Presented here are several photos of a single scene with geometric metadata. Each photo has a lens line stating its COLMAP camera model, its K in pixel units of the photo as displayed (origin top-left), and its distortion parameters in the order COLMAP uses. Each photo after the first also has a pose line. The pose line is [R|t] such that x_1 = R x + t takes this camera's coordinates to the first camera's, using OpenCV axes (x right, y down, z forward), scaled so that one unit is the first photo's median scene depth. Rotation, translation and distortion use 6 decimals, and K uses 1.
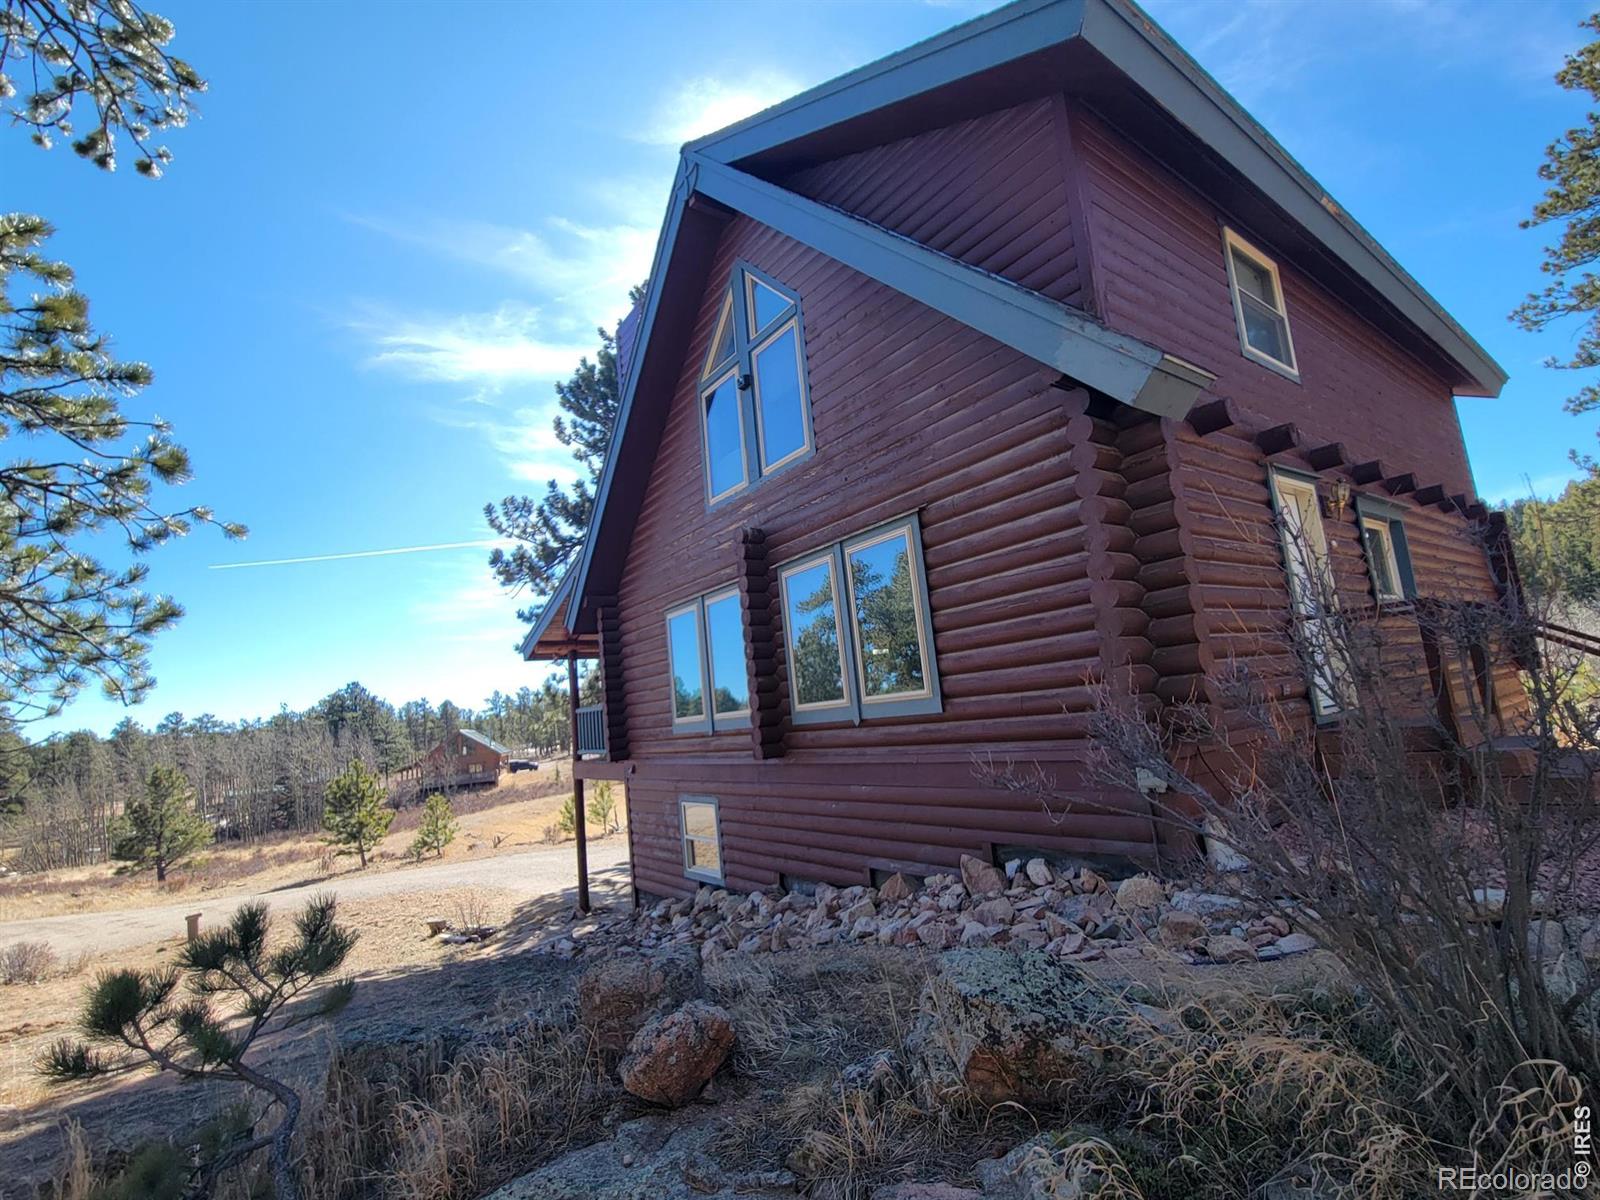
lens RADIAL K [[723.7, 0, 800.0], [0, 723.7, 600.0], [0, 0, 1]] dist [-0.011622, -0.000192]
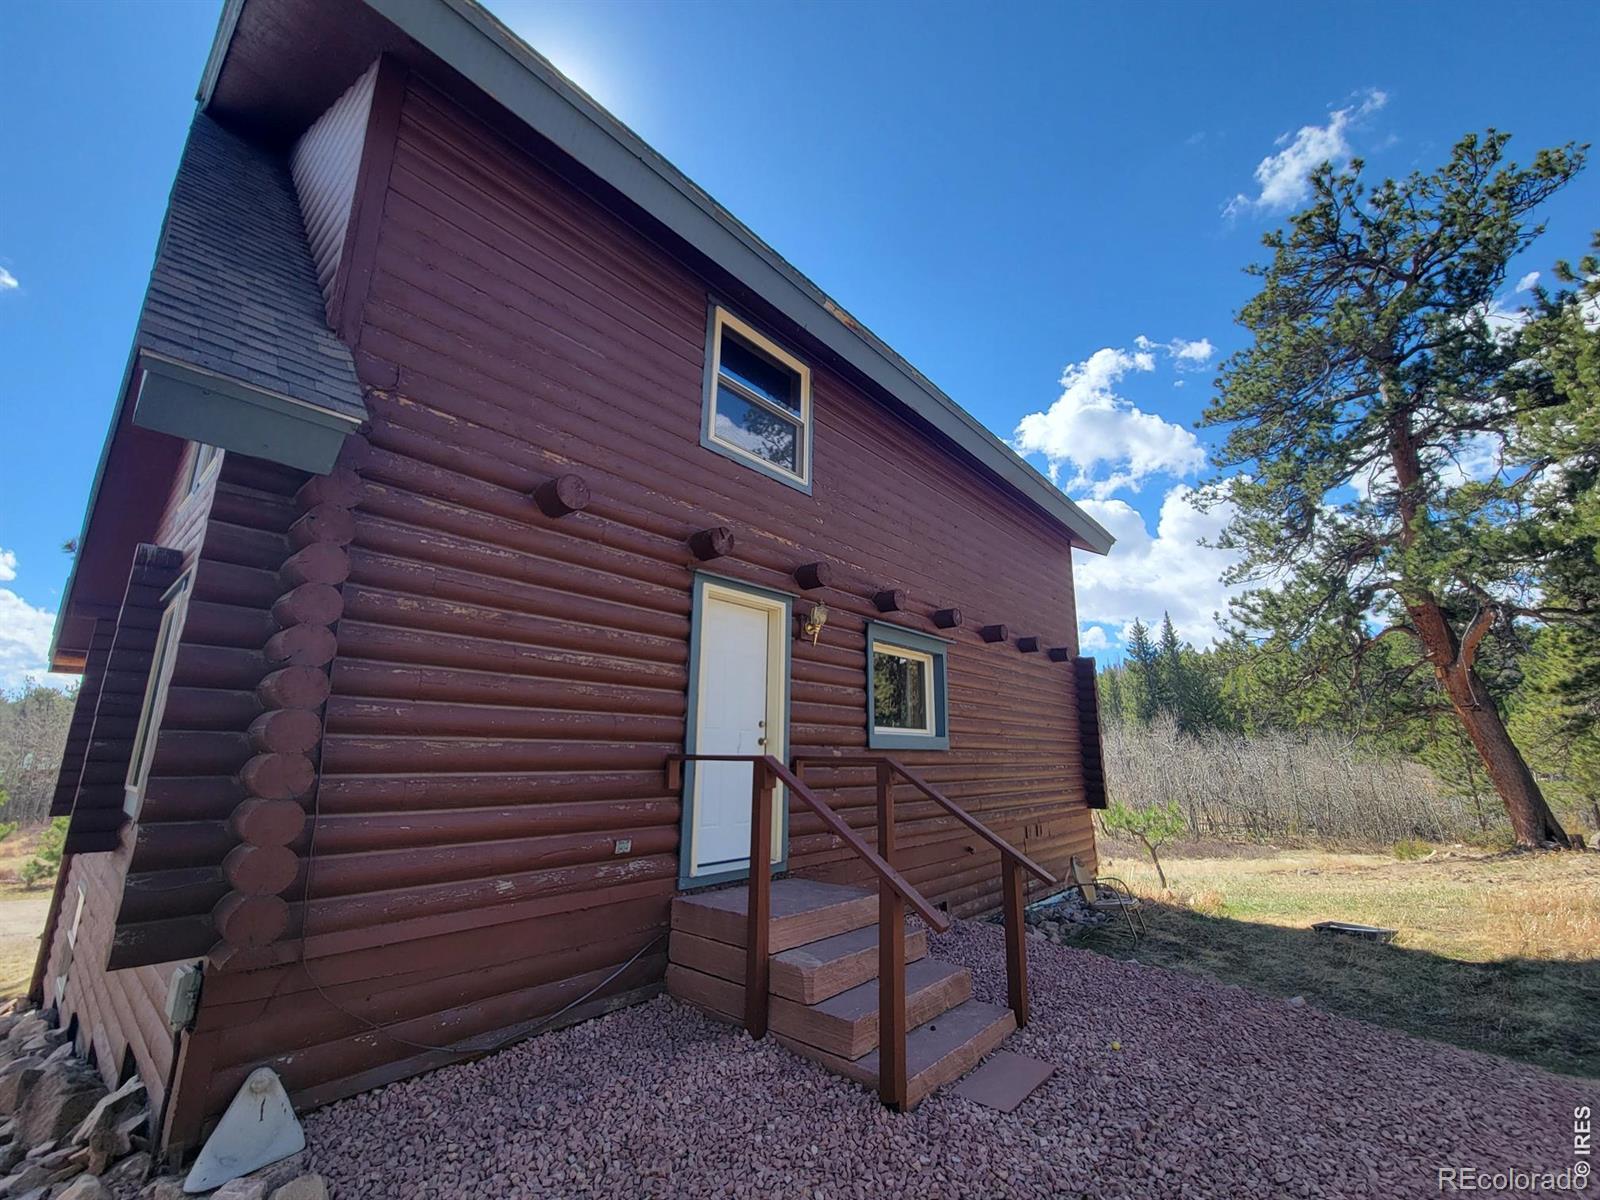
lens RADIAL K [[658.6, 0, 800.0], [0, 658.6, 600.0], [0, 0, 1]] dist [-0.000749, -0.000530]
pose [[0.968416, 0.157102, 0.193621, 0.369070], [-0.140563, 0.985361, -0.096471, -0.055961], [-0.205942, 0.066209, 0.976322, 0.120058]]
